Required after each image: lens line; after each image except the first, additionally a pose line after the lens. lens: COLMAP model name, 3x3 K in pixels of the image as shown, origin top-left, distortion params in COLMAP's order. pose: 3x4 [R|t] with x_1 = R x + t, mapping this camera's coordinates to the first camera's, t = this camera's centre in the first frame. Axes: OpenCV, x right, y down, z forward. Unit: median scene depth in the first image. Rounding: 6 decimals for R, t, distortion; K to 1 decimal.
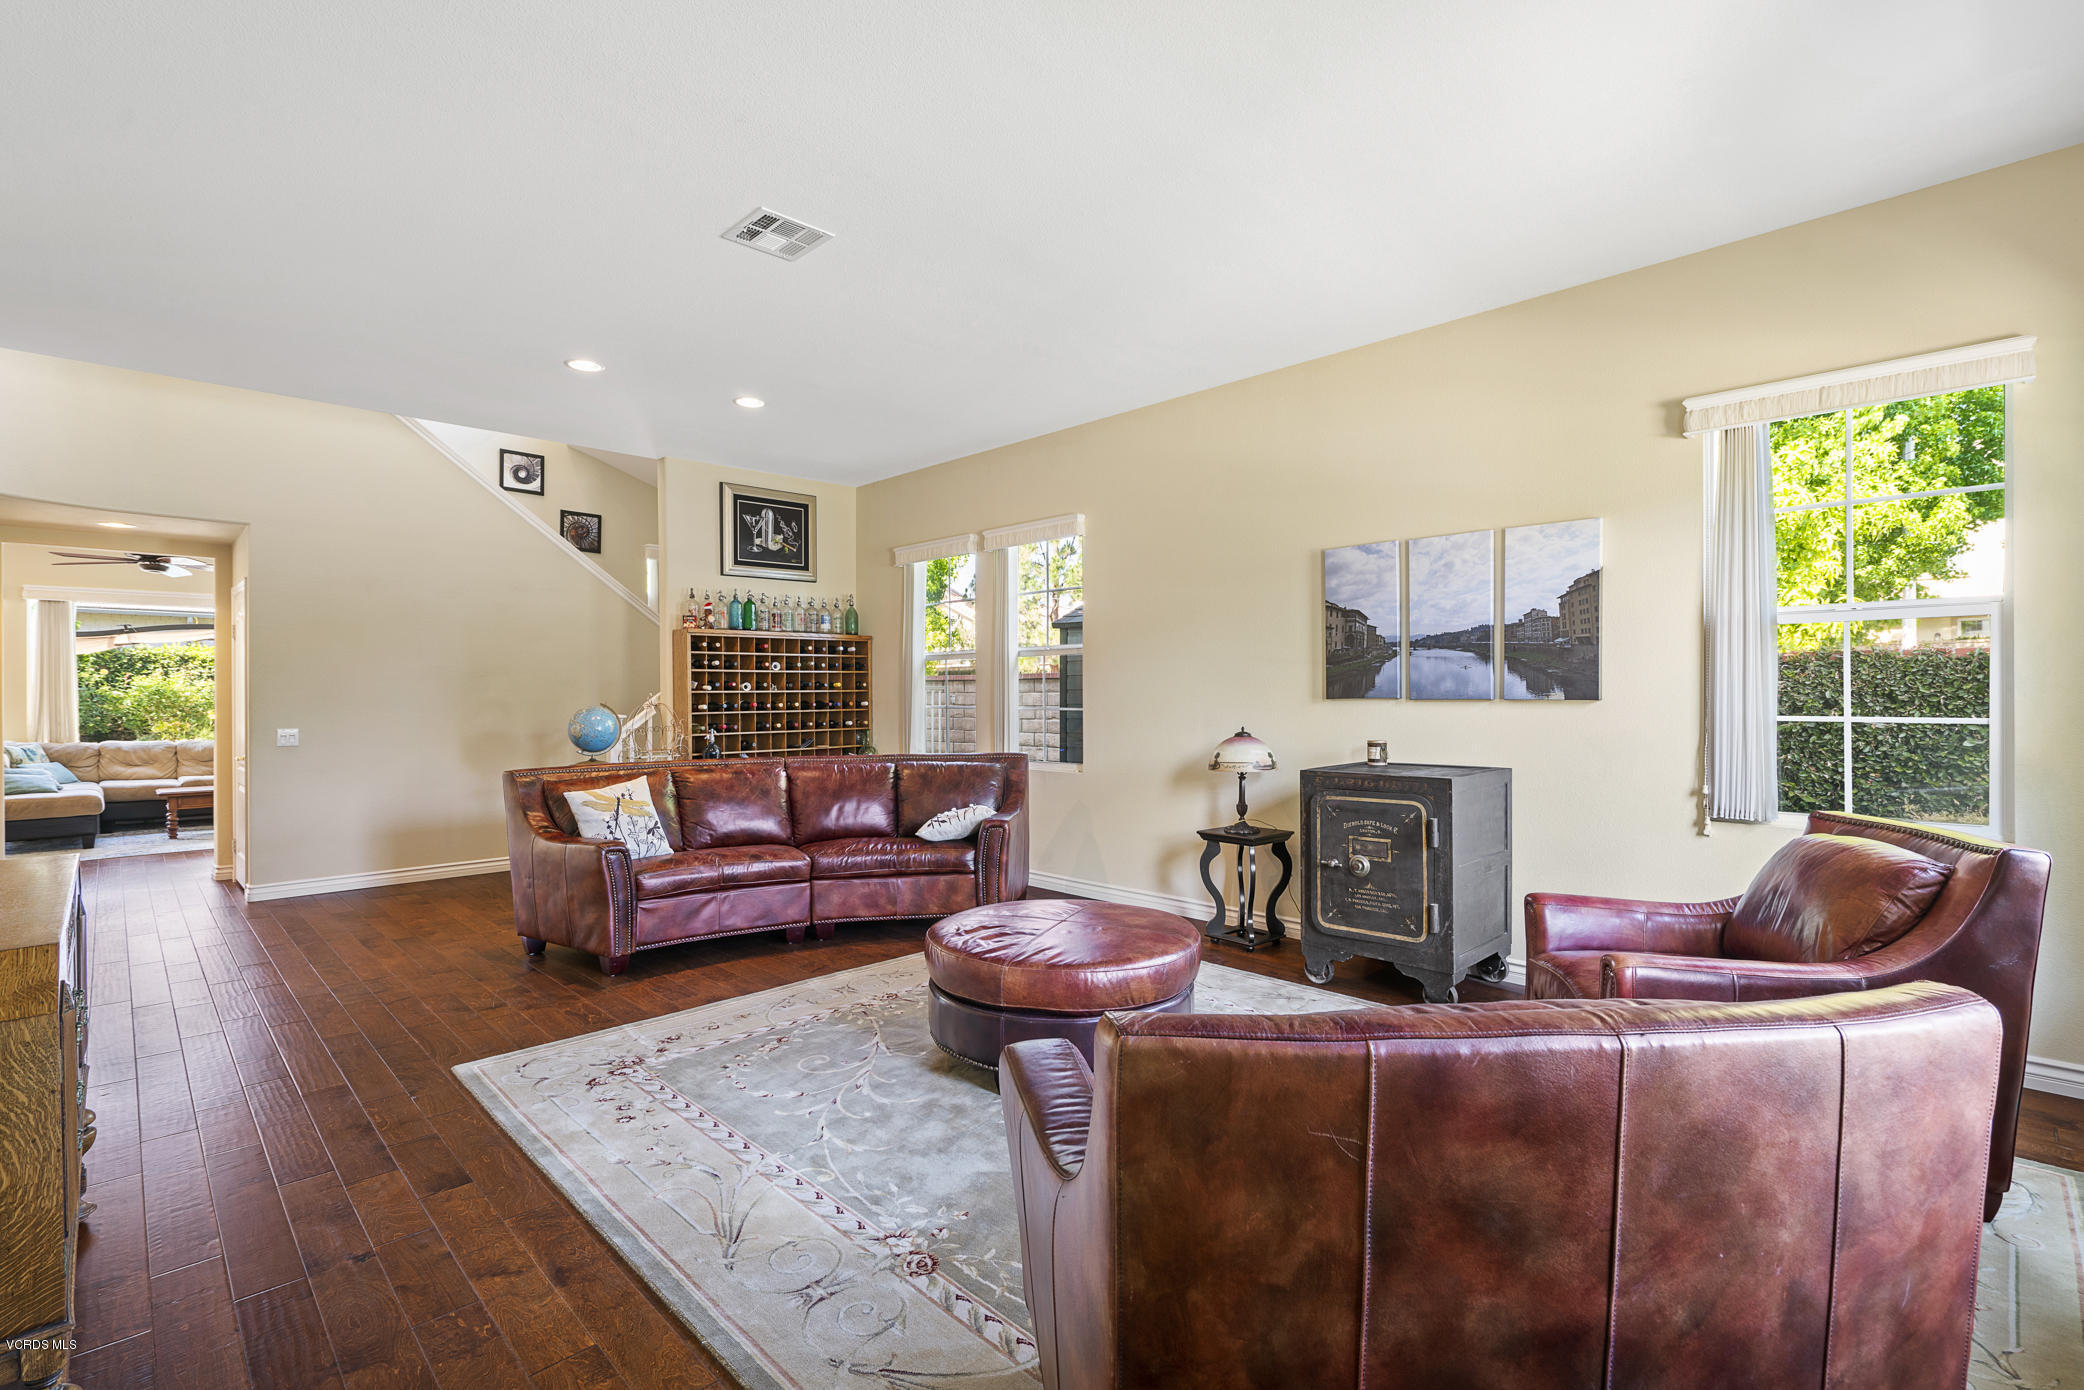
lens RADIAL K [[950.5, 0, 1013.2], [0, 950.5, 693.0], [0, 0, 1]] dist [-0.001708, 0.000068]
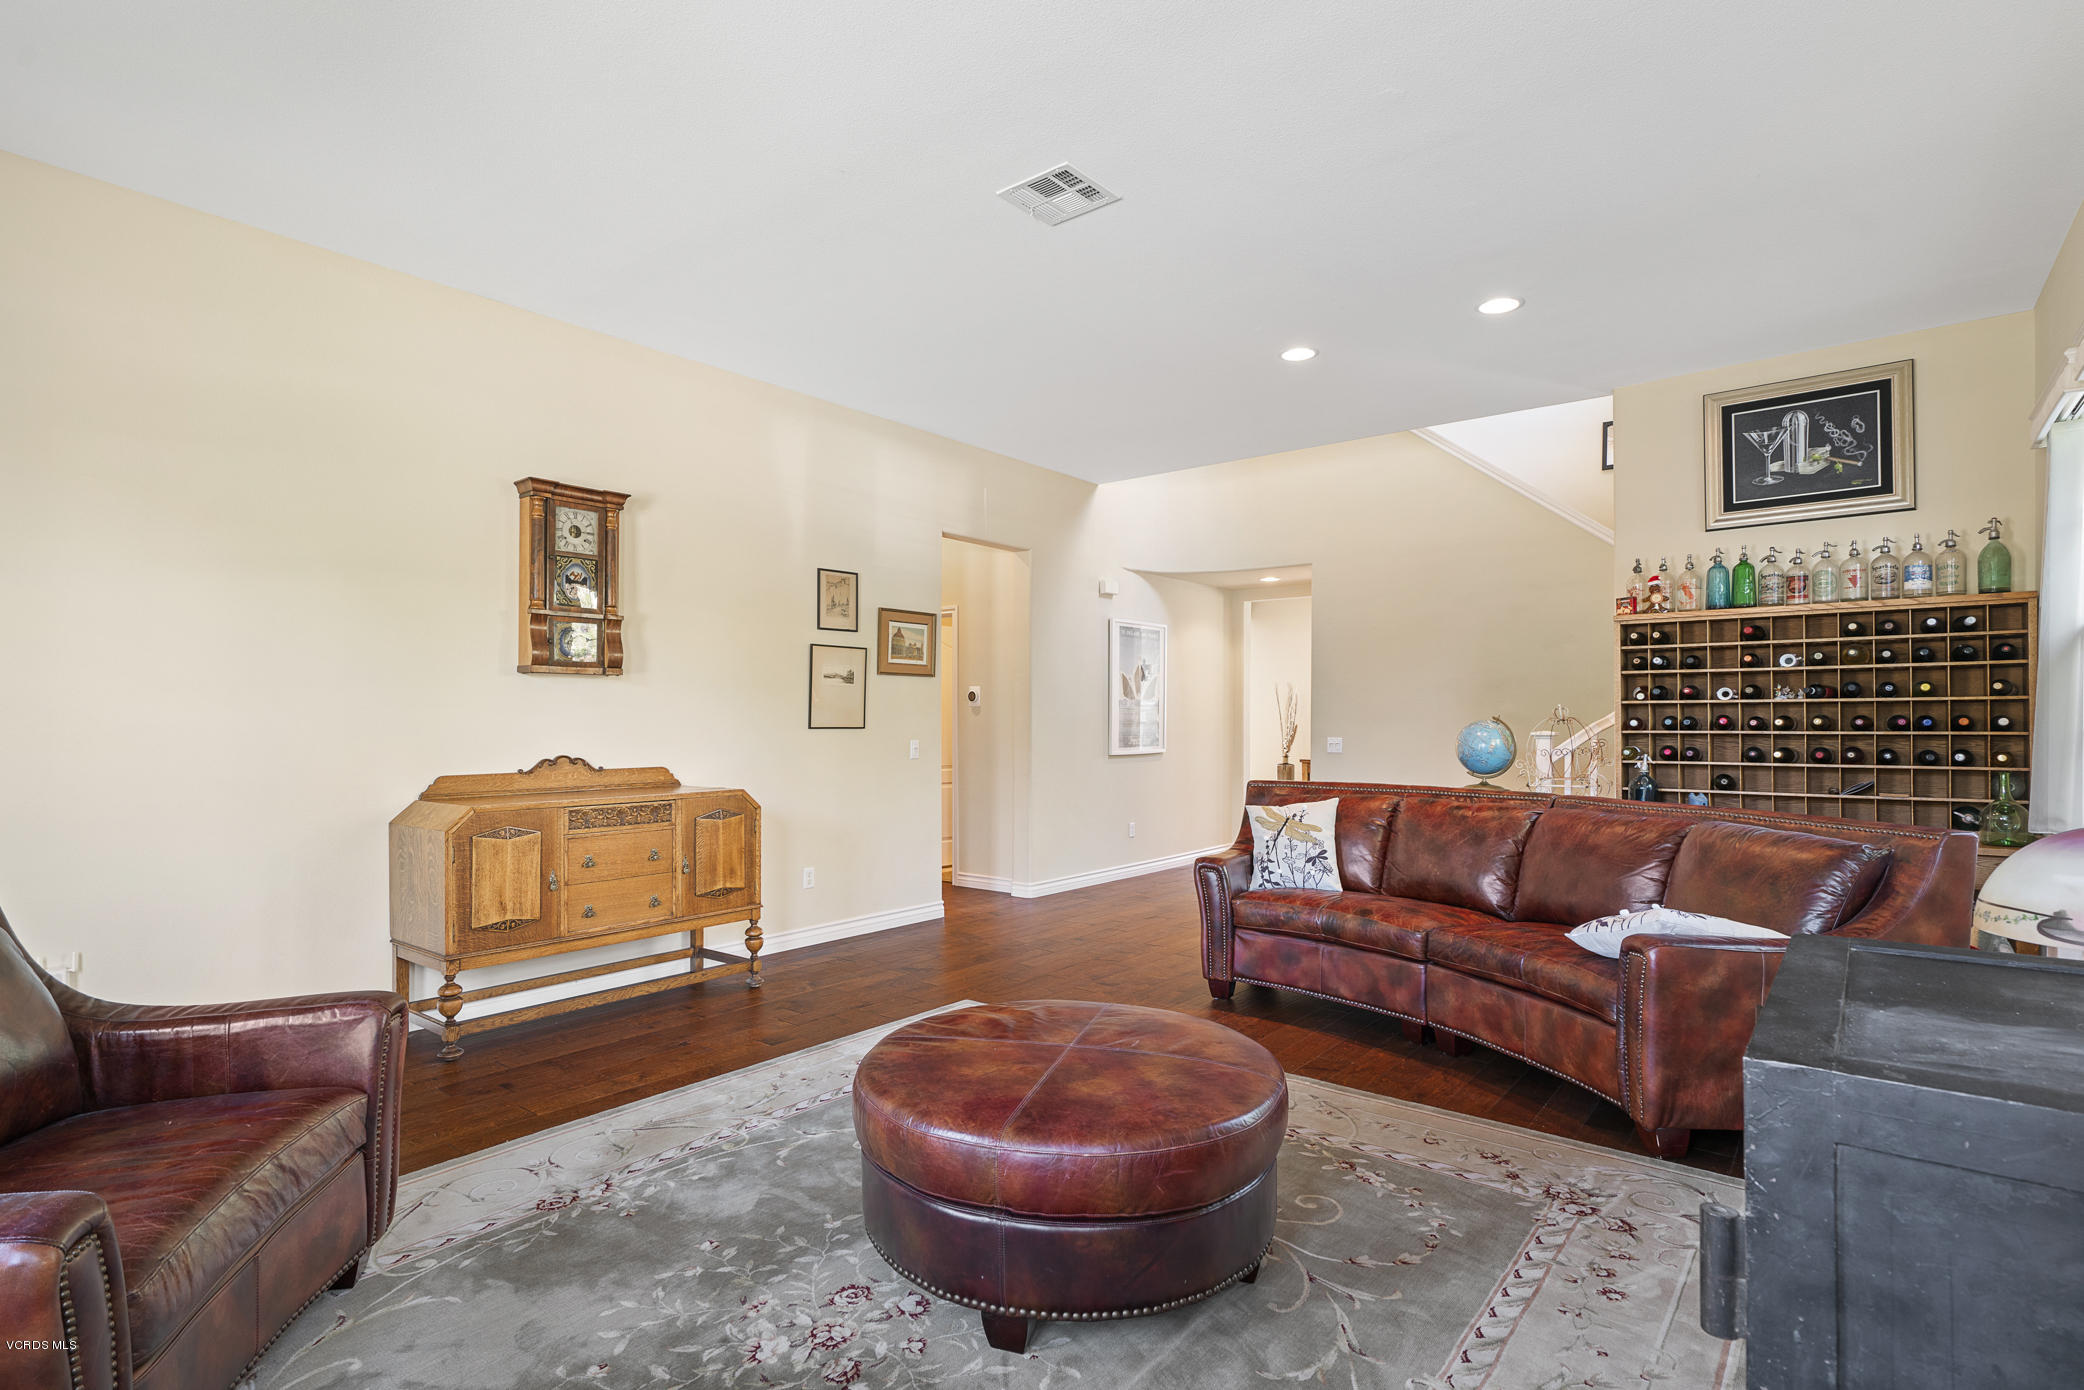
lens RADIAL K [[1025.2, 0, 1042.2], [0, 1025.2, 721.9], [0, 0, 1]] dist [-0.015543, -0.000071]
pose [[0.136028, 0.006777, -0.990682, 0.354655], [0.000375, 0.999976, 0.006892, 0.007999], [0.990705, -0.001309, 0.136023, 0.428337]]
